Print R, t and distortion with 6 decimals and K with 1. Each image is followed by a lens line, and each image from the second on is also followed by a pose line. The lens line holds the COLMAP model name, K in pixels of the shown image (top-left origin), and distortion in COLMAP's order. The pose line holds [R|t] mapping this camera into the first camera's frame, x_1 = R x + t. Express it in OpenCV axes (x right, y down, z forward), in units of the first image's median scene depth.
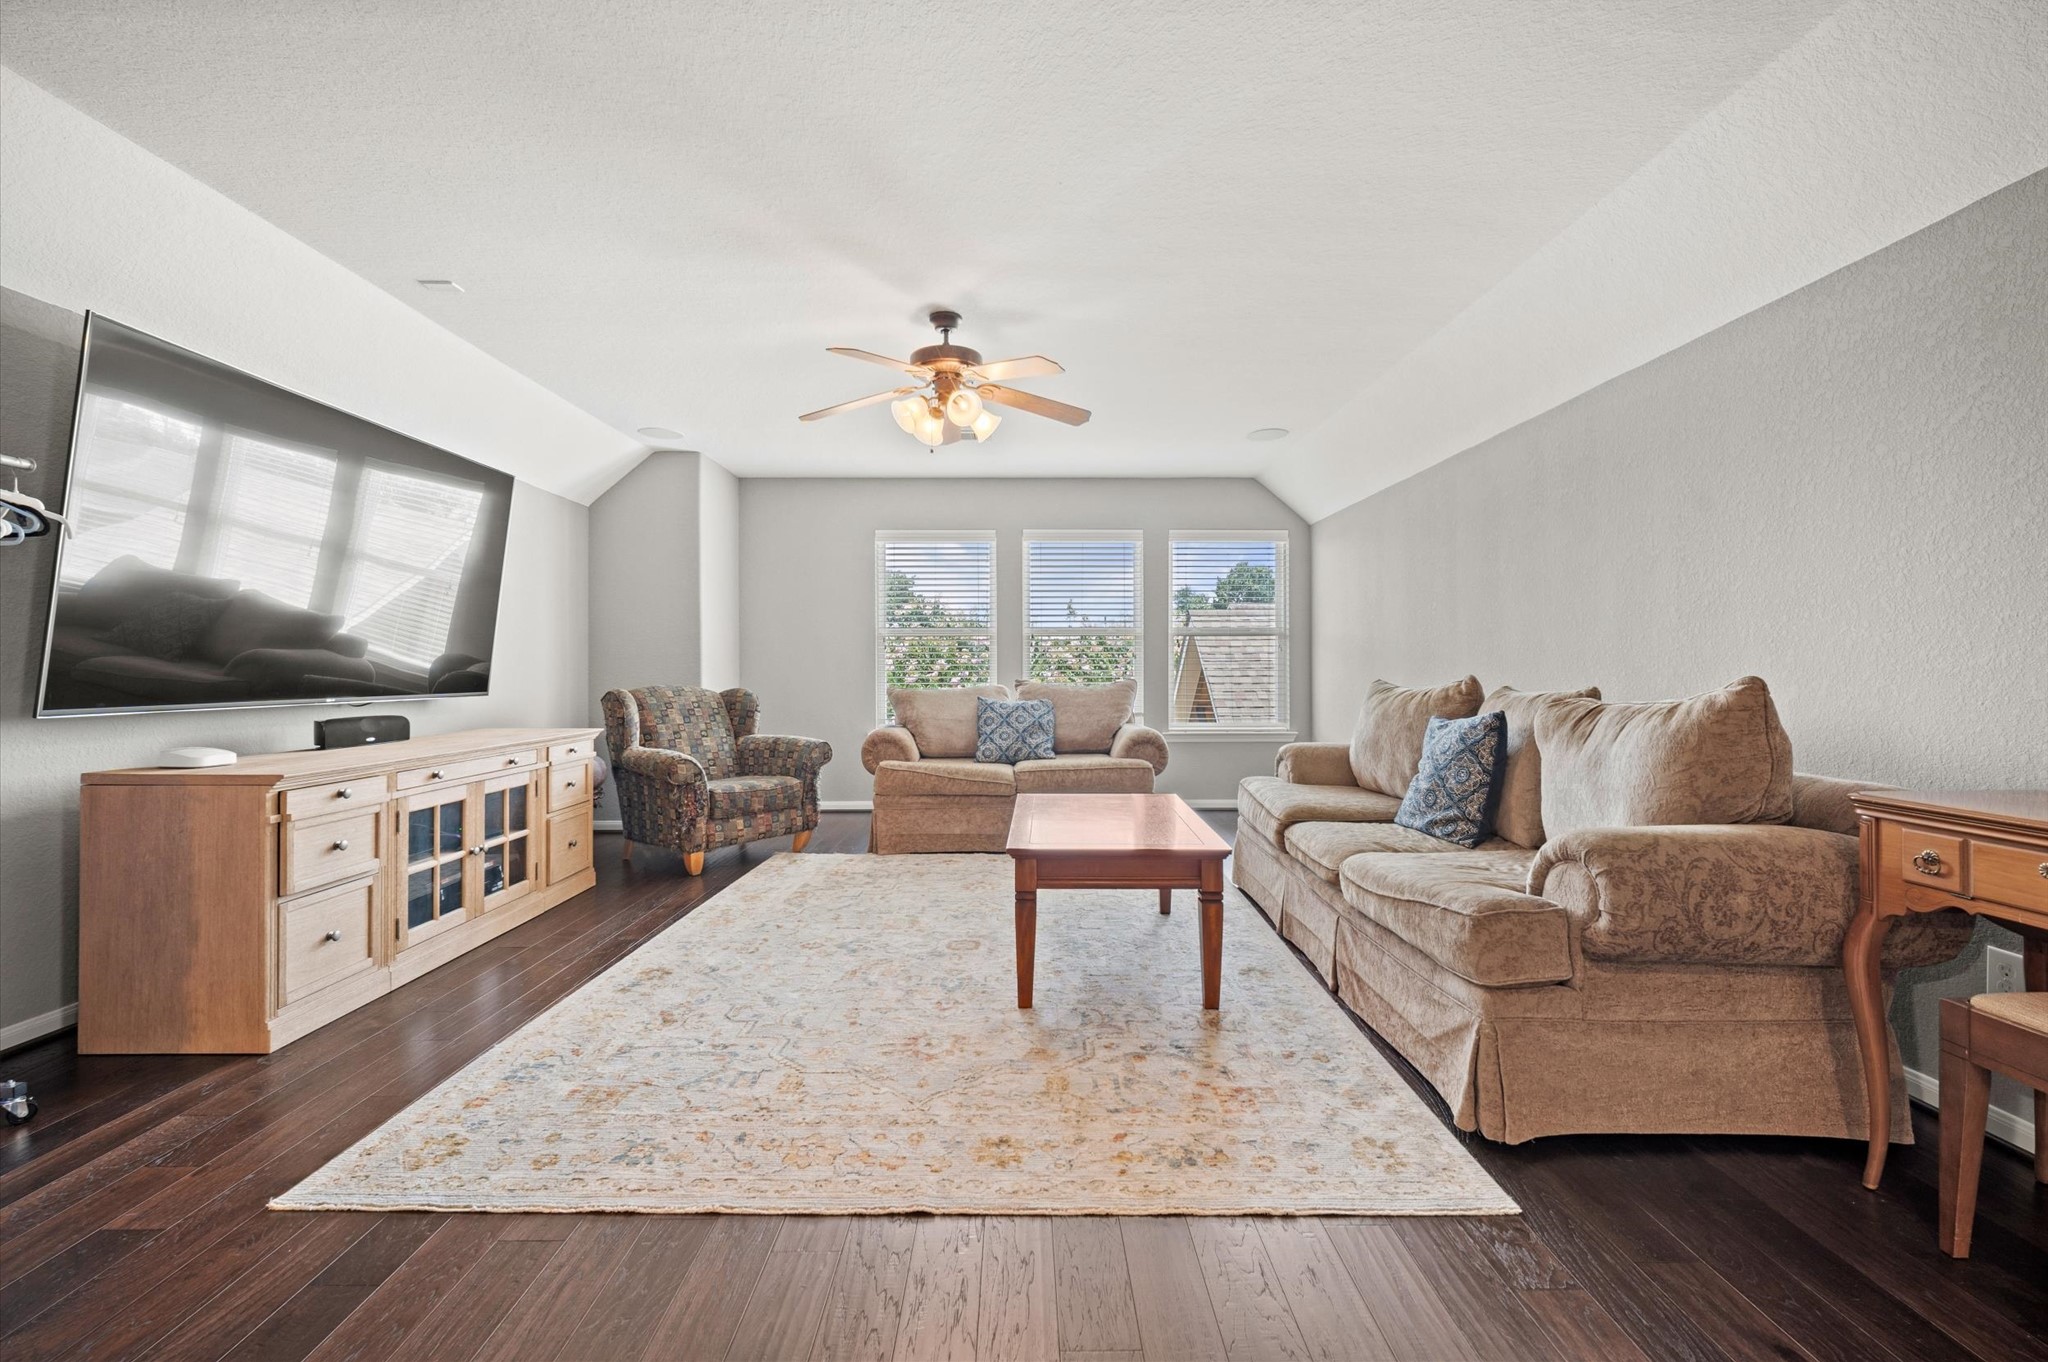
lens RADIAL K [[847.0, 0, 1024.5], [0, 847.0, 672.1], [0, 0, 1]] dist [-0.000809, -0.000301]
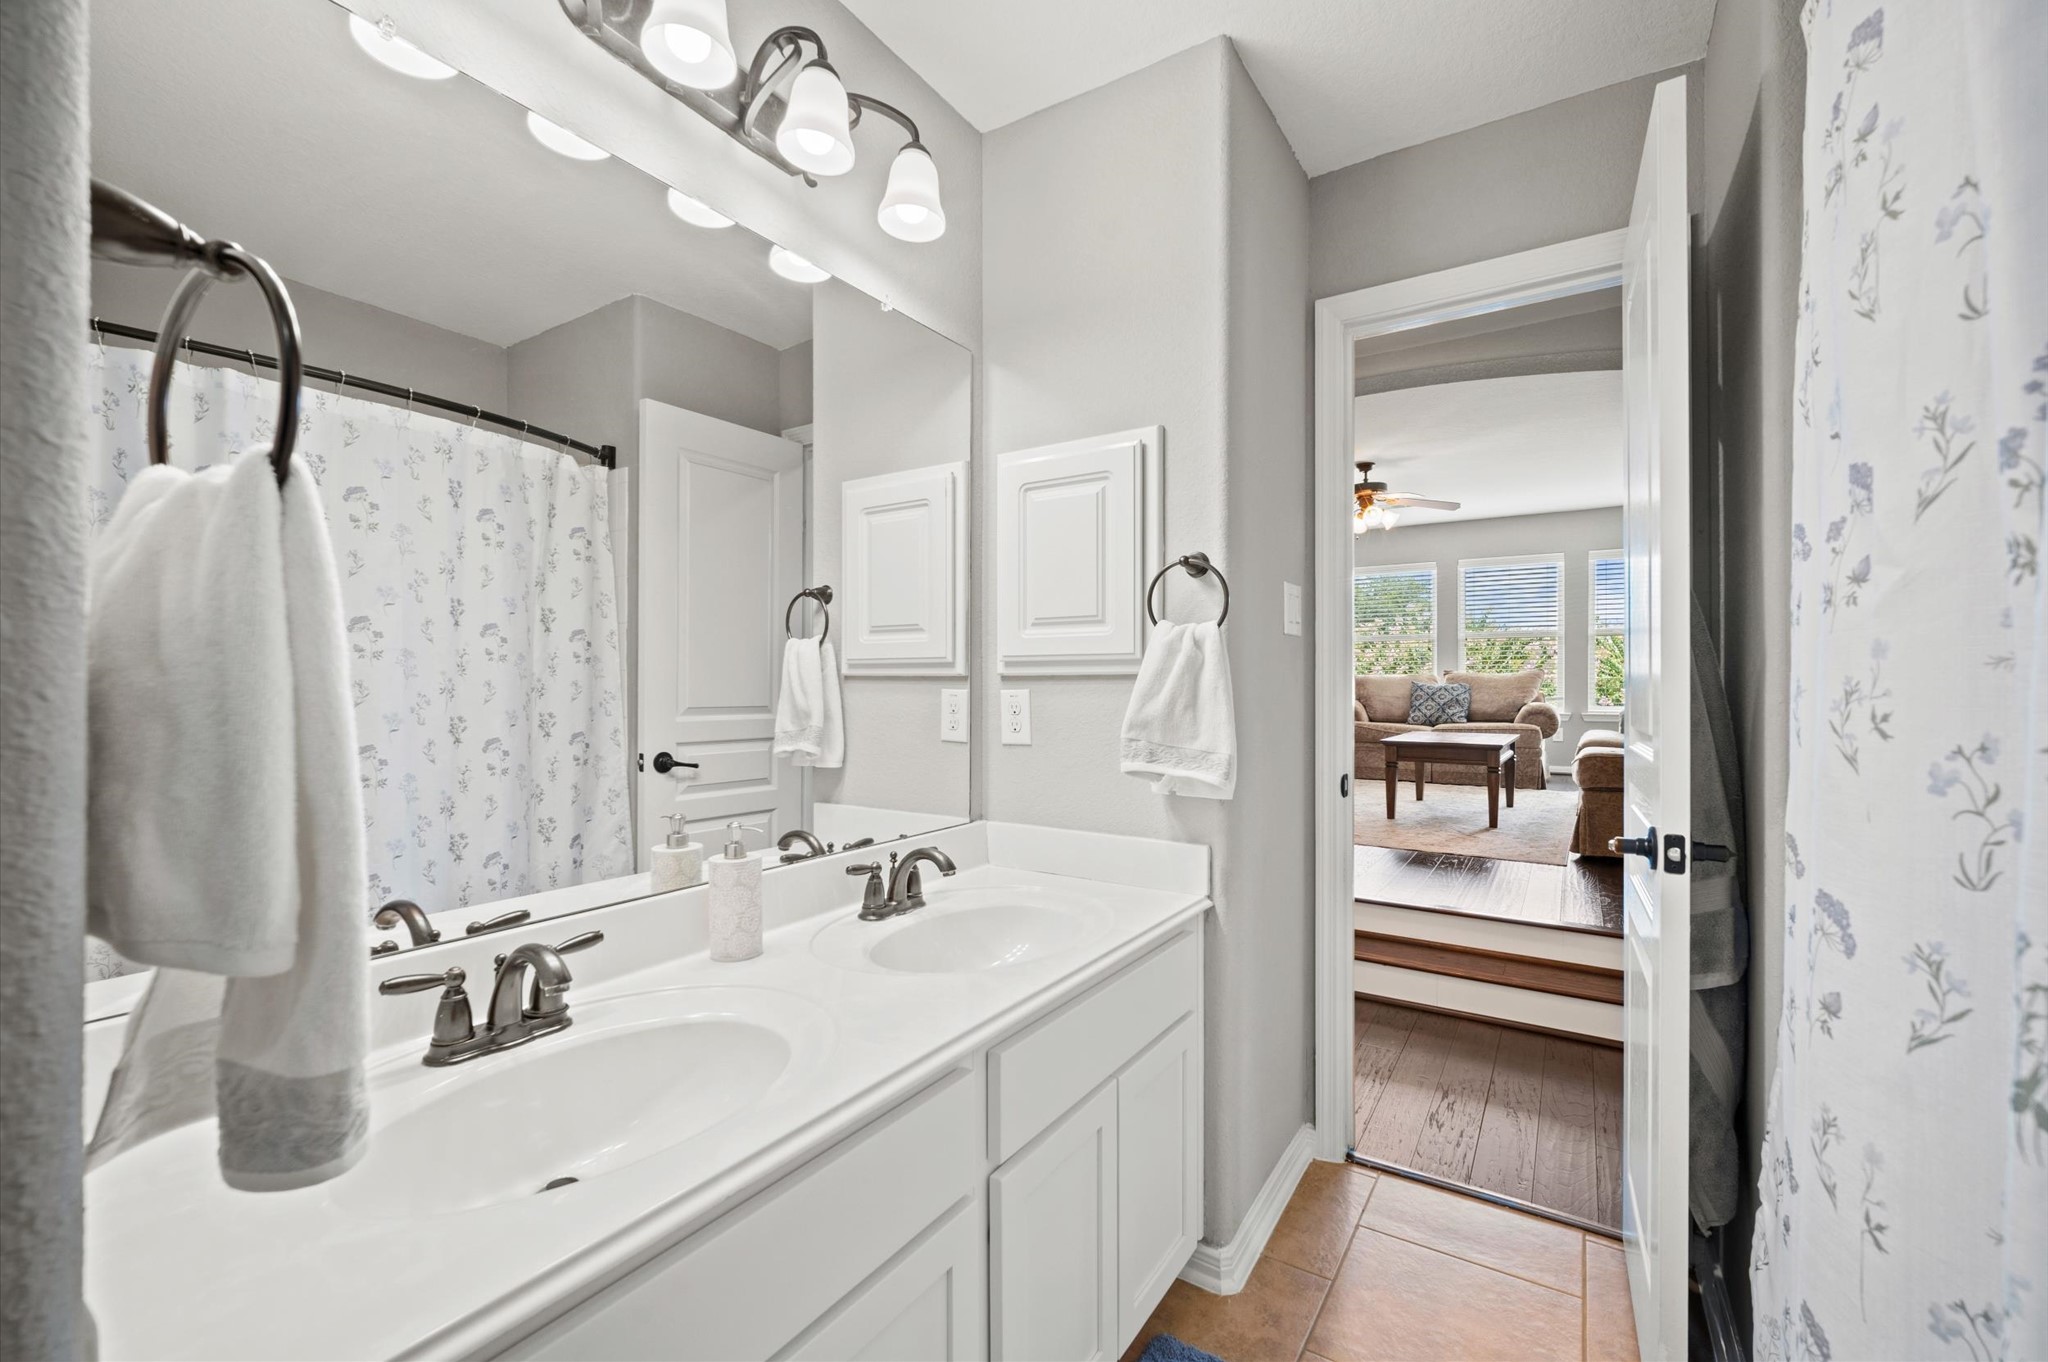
lens RADIAL K [[847.0, 0, 1026.6], [0, 847.0, 683.8], [0, 0, 1]] dist [-0.000809, -0.000301]
pose [[0.838011, 0.003813, -0.545639, 0.196039], [-0.002984, 0.999993, 0.002405, 0.033581], [0.545645, -0.000388, 0.838017, -0.623509]]
